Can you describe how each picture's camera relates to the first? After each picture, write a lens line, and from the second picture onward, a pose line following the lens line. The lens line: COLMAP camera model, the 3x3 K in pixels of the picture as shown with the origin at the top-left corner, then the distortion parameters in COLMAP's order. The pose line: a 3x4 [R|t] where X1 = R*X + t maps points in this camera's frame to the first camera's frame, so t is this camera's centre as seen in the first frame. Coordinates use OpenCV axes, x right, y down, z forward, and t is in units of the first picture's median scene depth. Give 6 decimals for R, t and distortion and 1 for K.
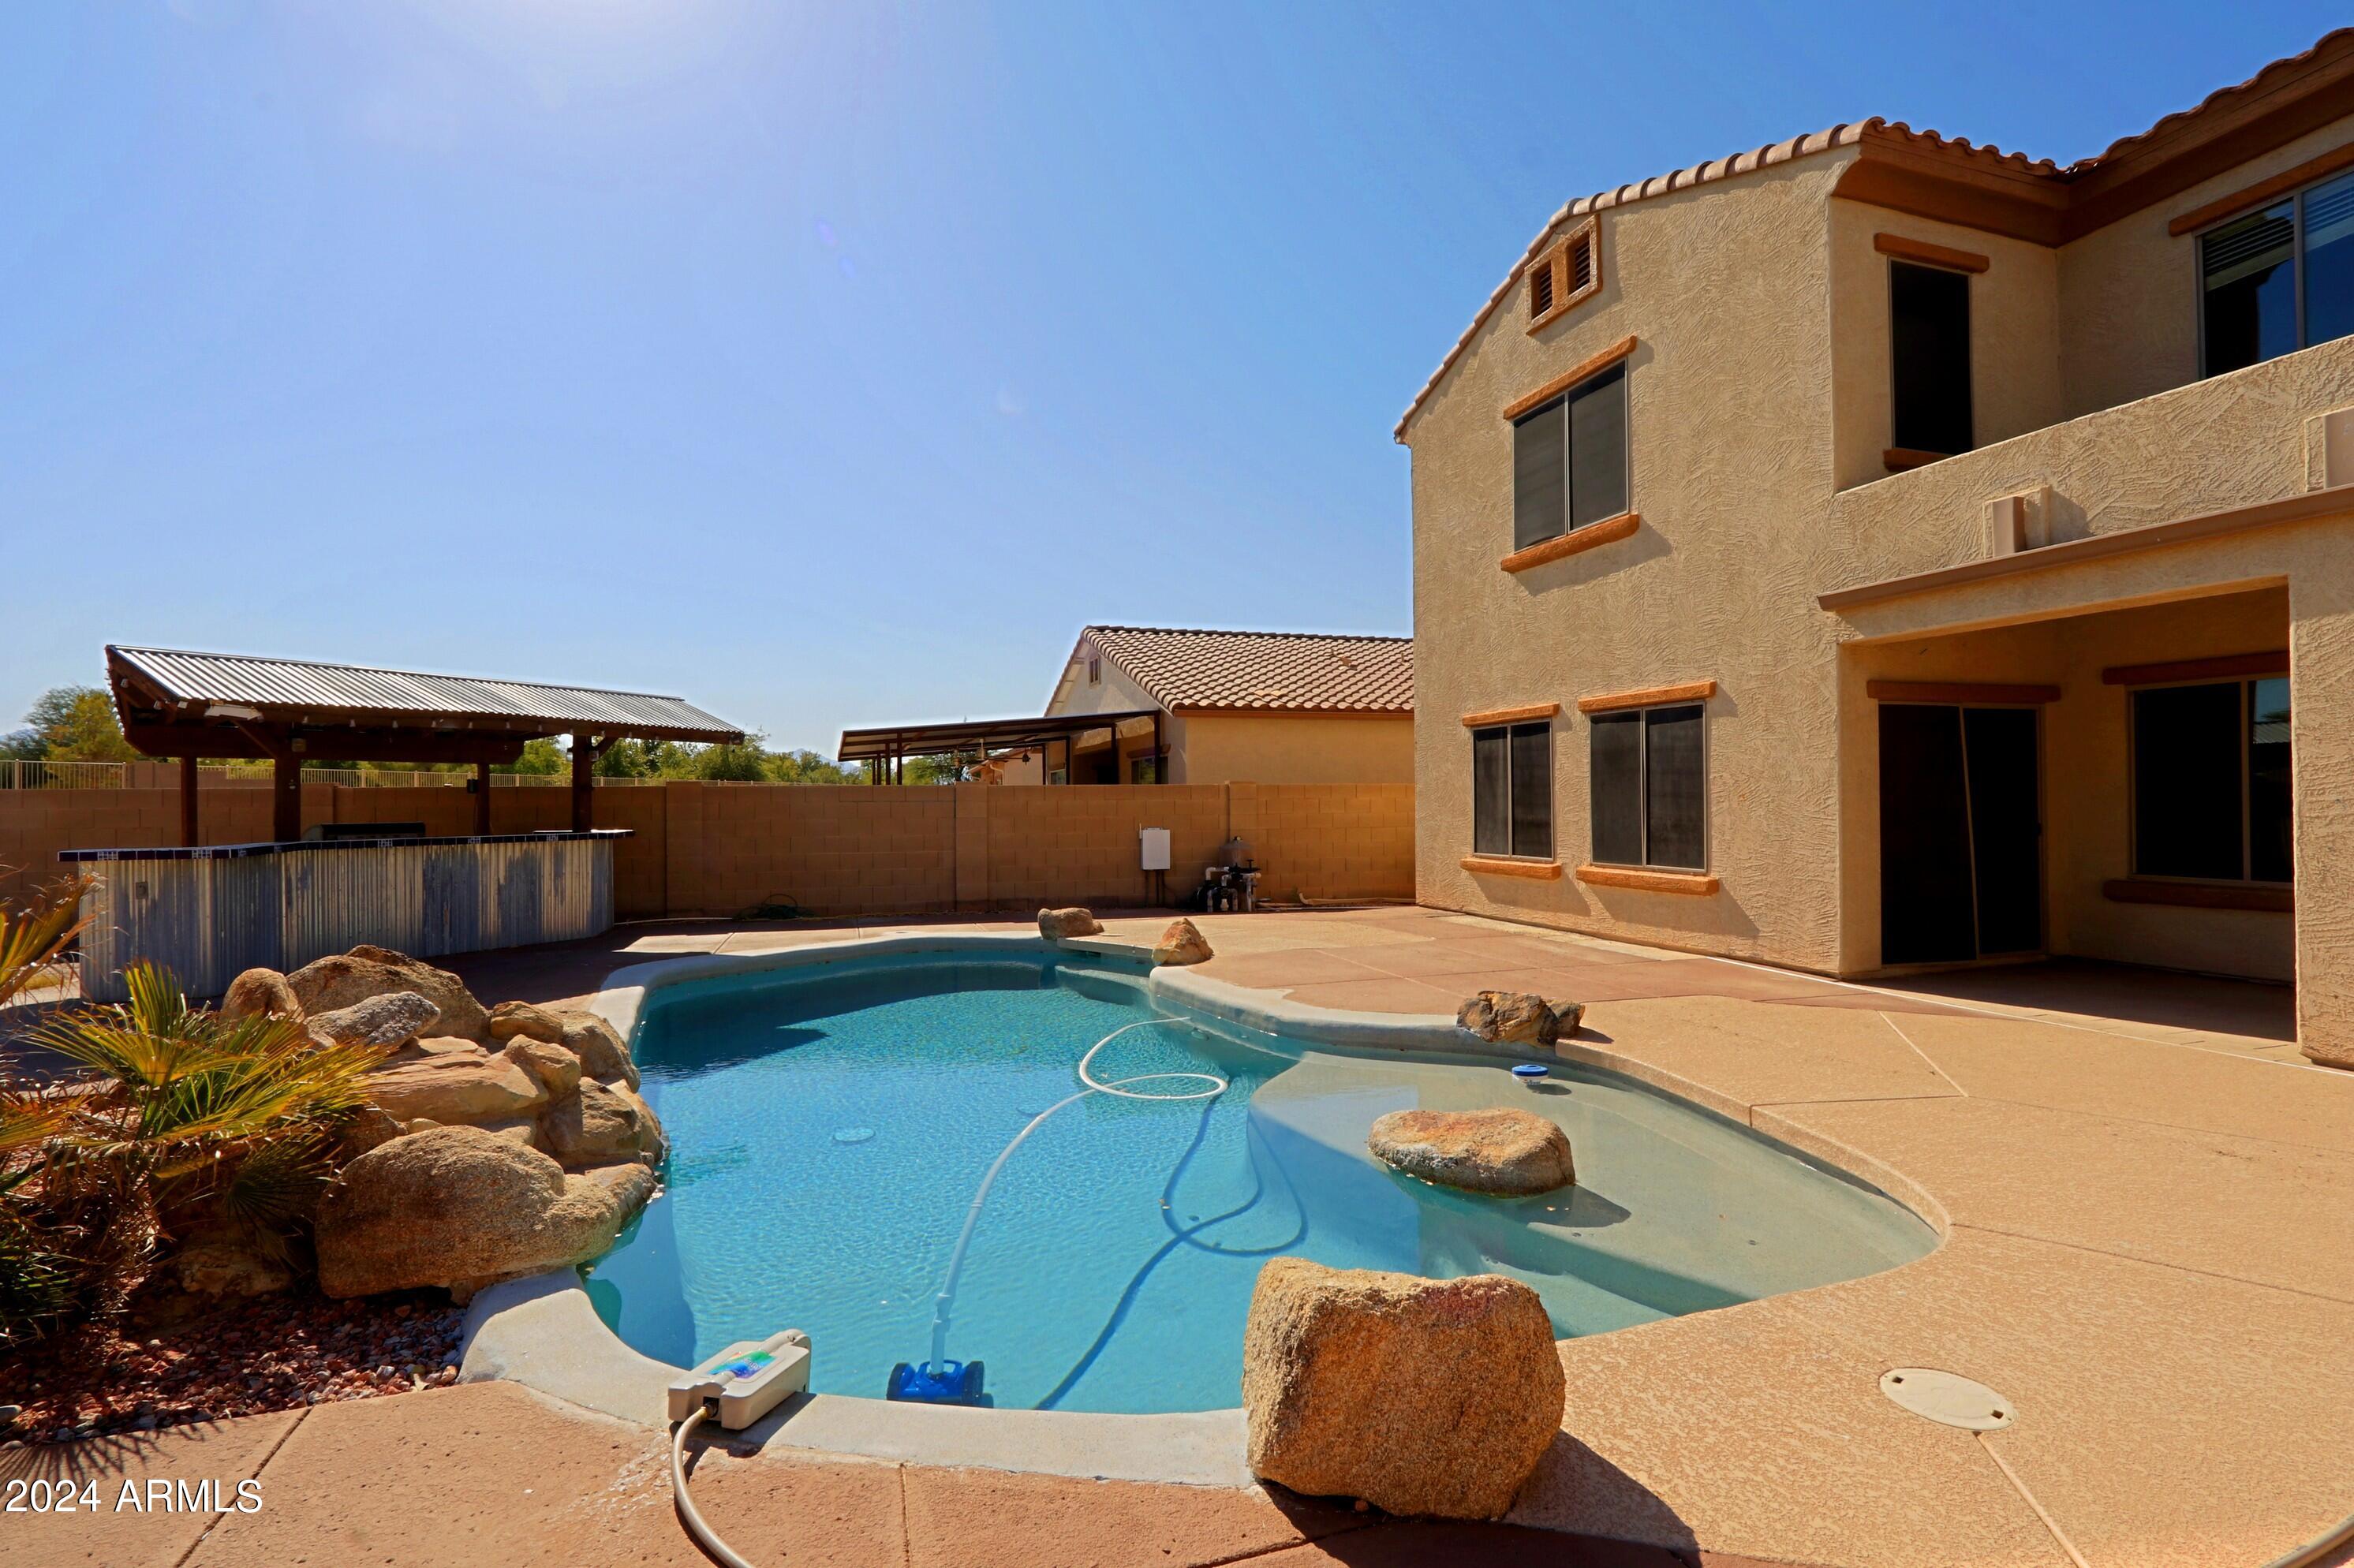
lens RADIAL K [[1095.0, 0, 1174.2], [0, 1095.0, 788.9], [0, 0, 1]] dist [-0.018719, 0.001077]
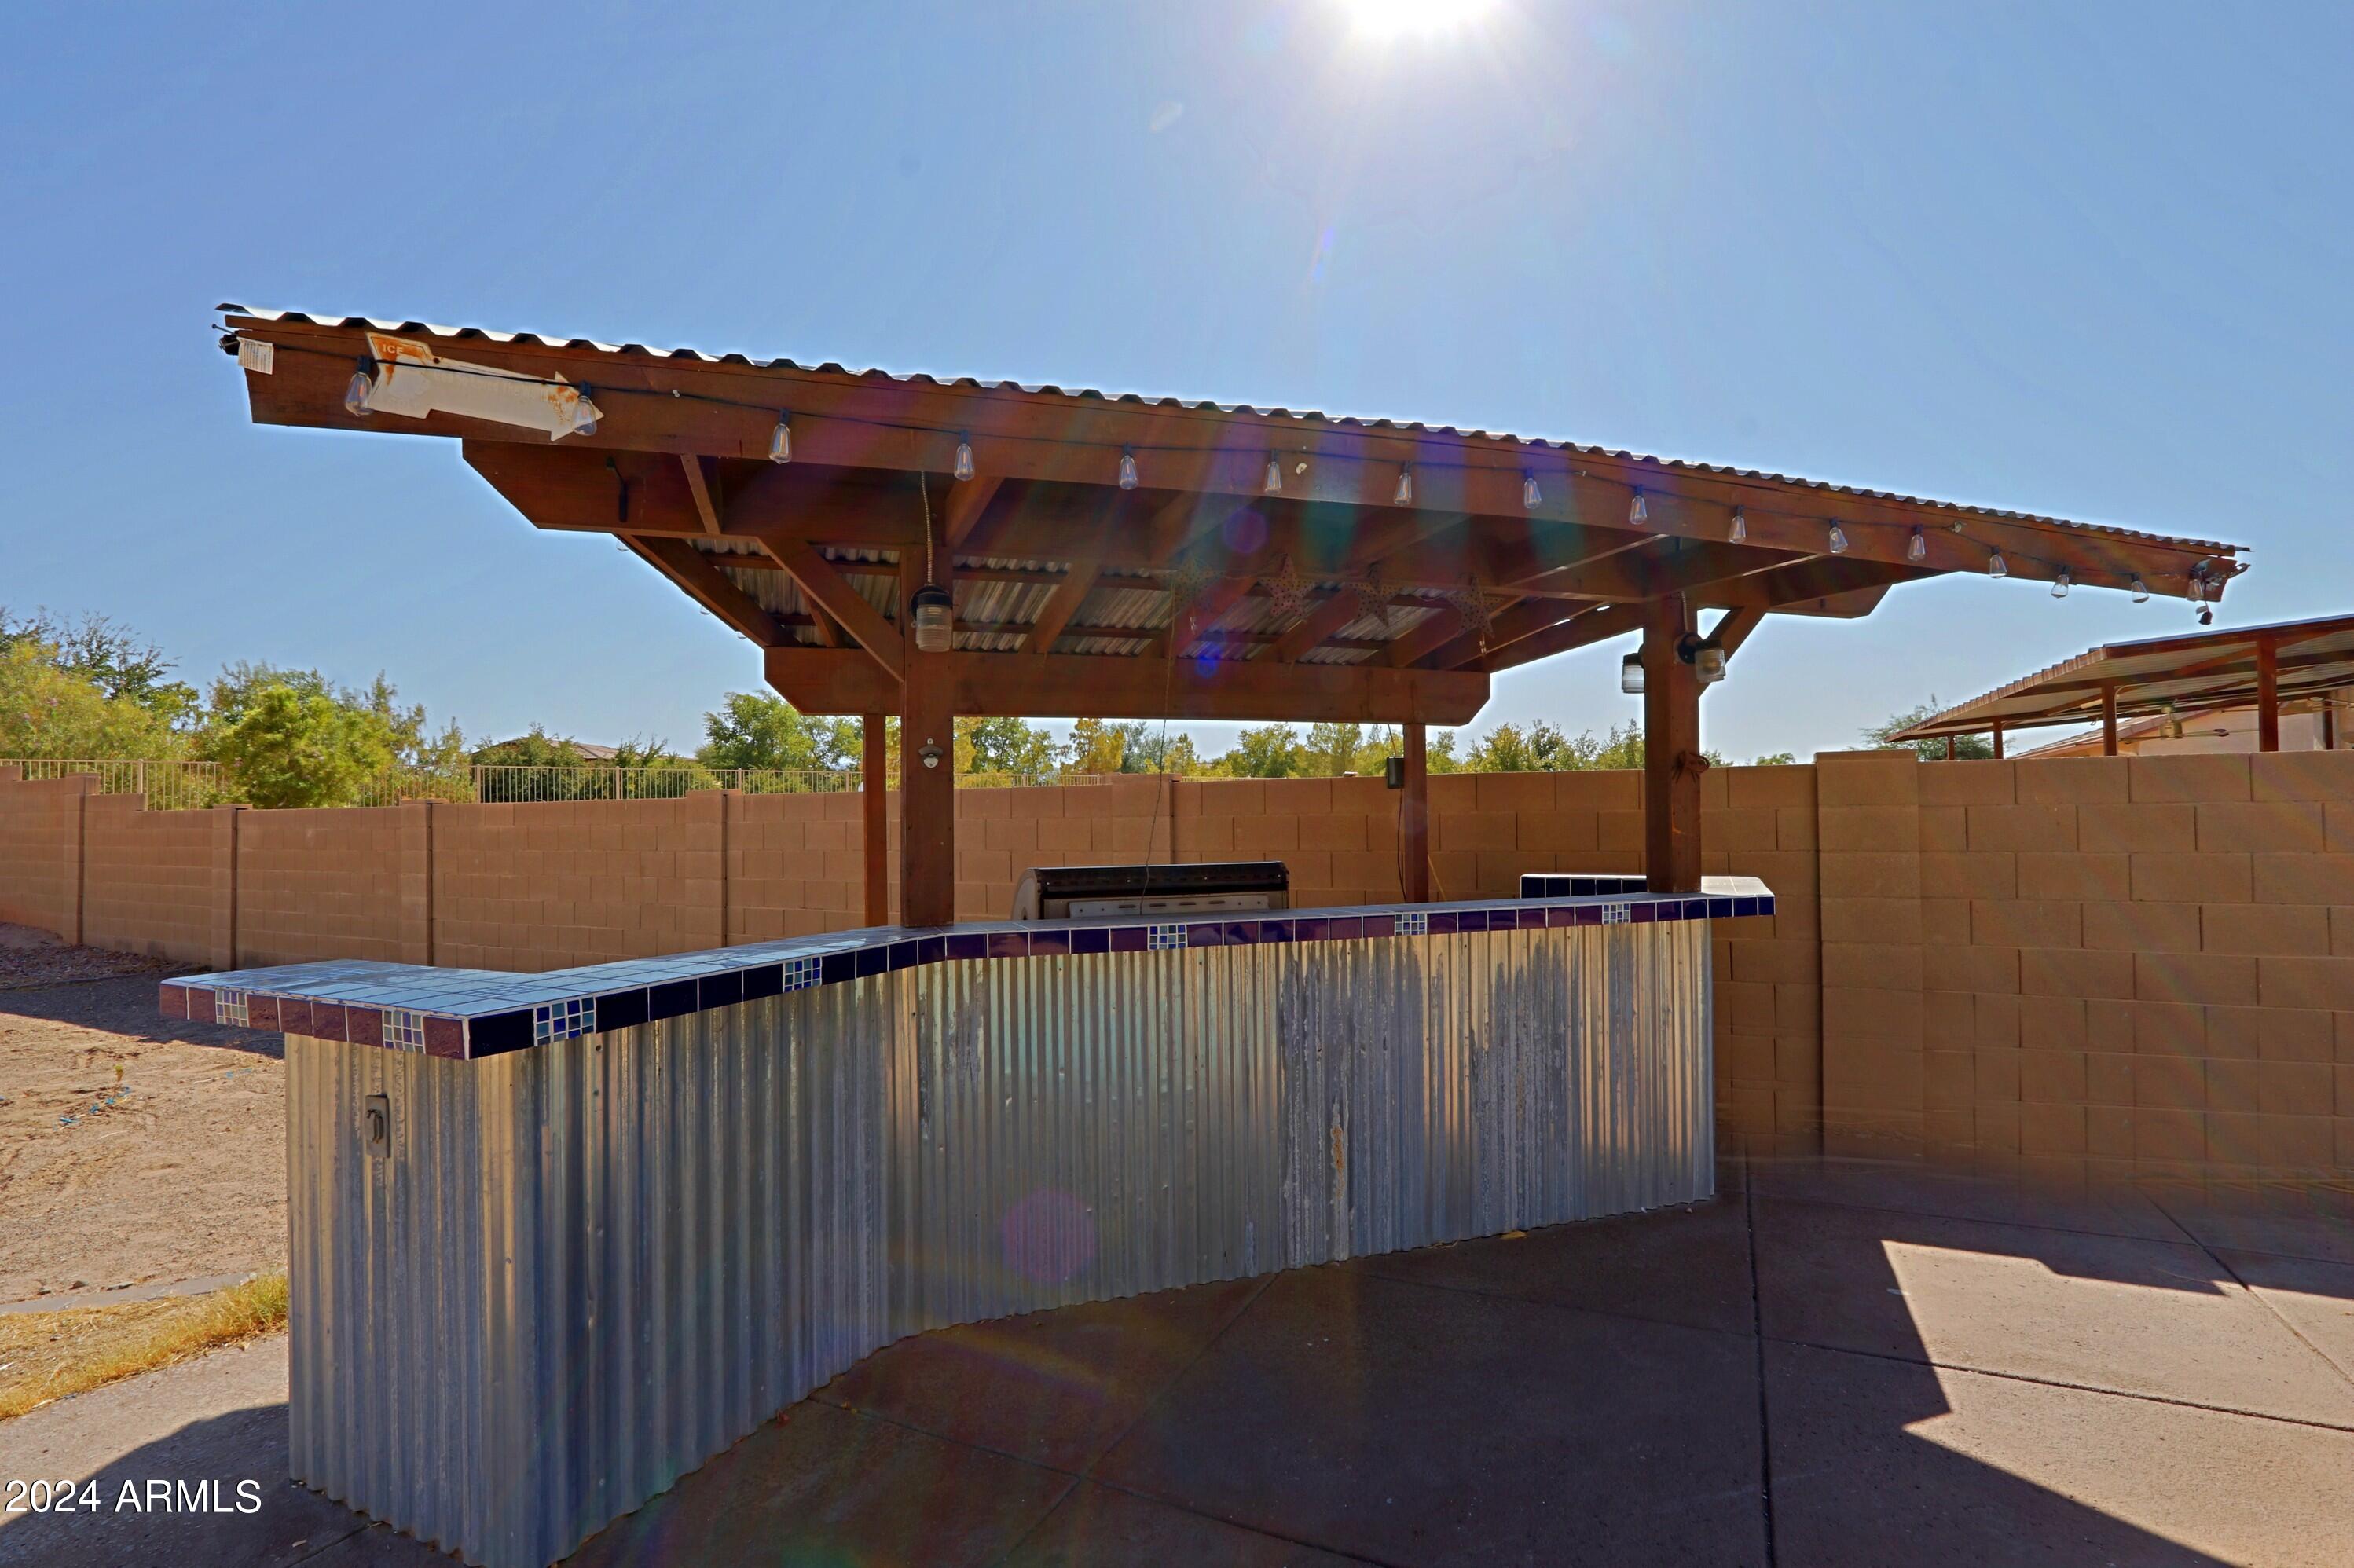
lens RADIAL K [[1095.0, 0, 1174.2], [0, 1095.0, 788.9], [0, 0, 1]] dist [-0.018719, 0.001077]
pose [[0.725573, -0.019188, -0.687878, -0.435998], [0.012858, 0.999815, -0.014327, 0.010503], [0.688026, 0.001551, 0.725685, 0.663048]]
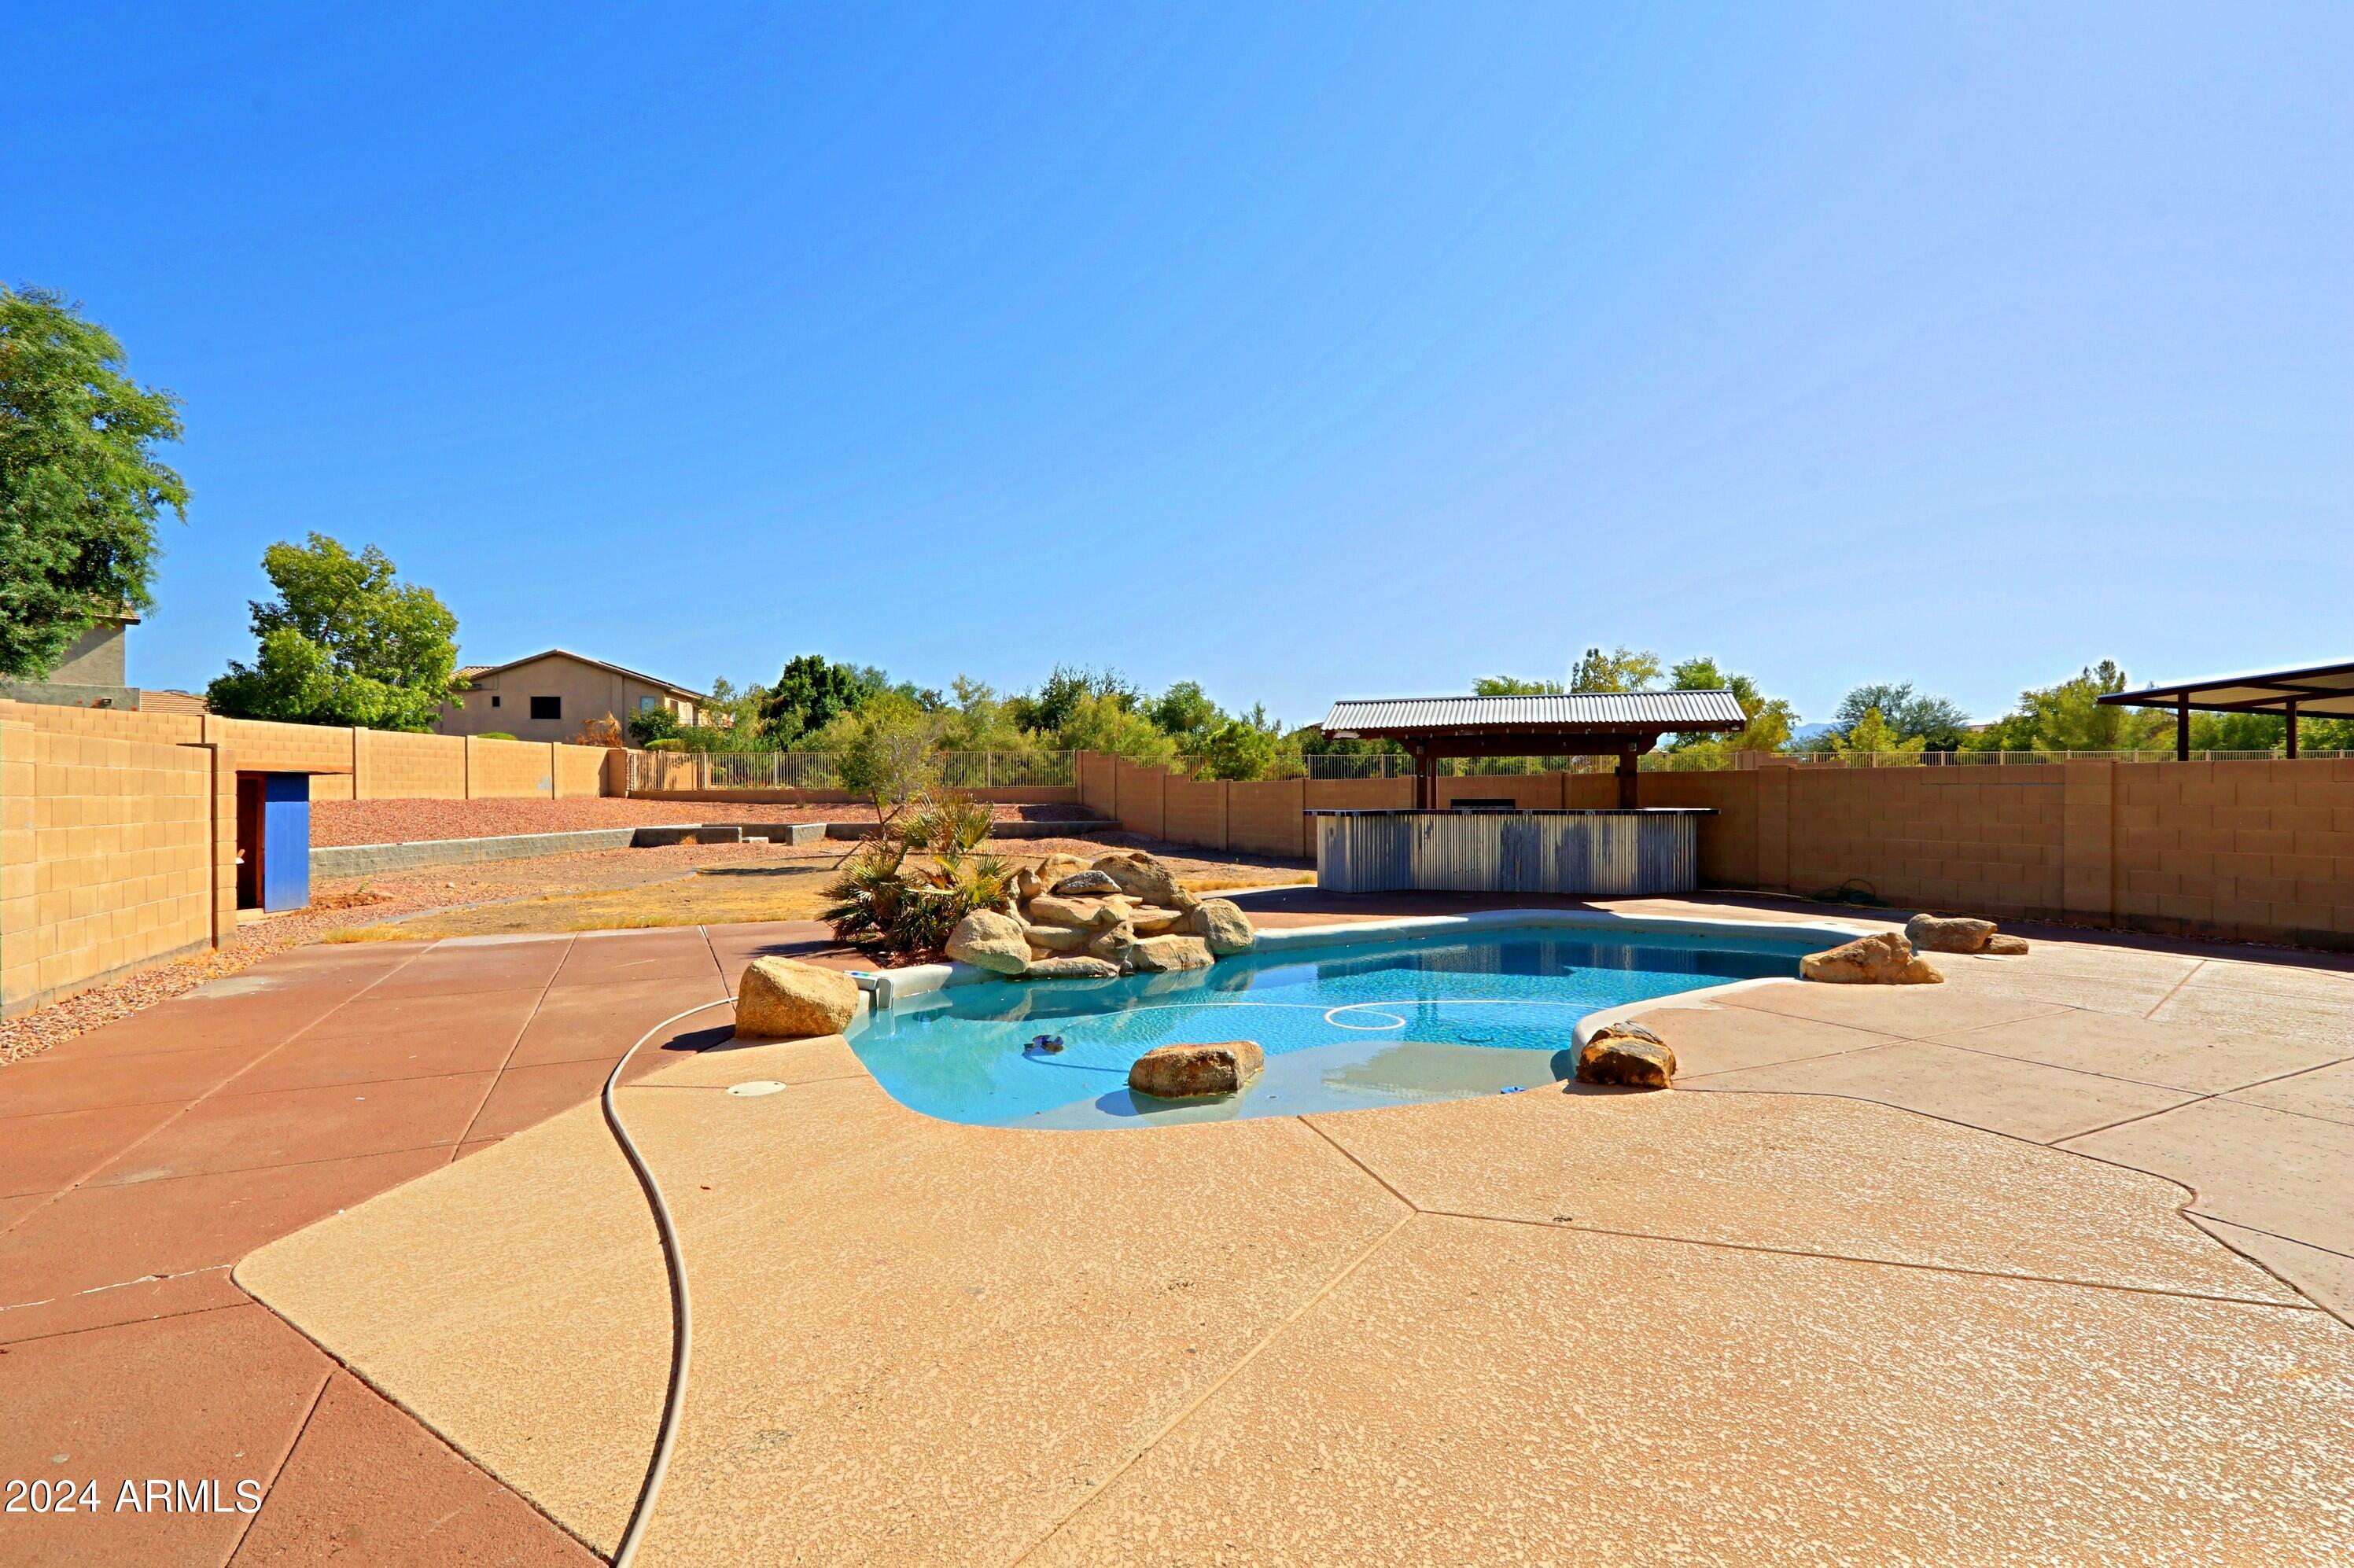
lens RADIAL K [[1078.6, 0, 1177.0], [0, 1078.6, 784.0], [0, 0, 1]] dist [-0.020421, 0.000050]
pose [[0.141292, 0.000397, -0.989968, 0.612253], [0.011807, 0.999928, 0.002086, 0.002773], [0.989898, -0.011983, 0.141277, 0.330823]]
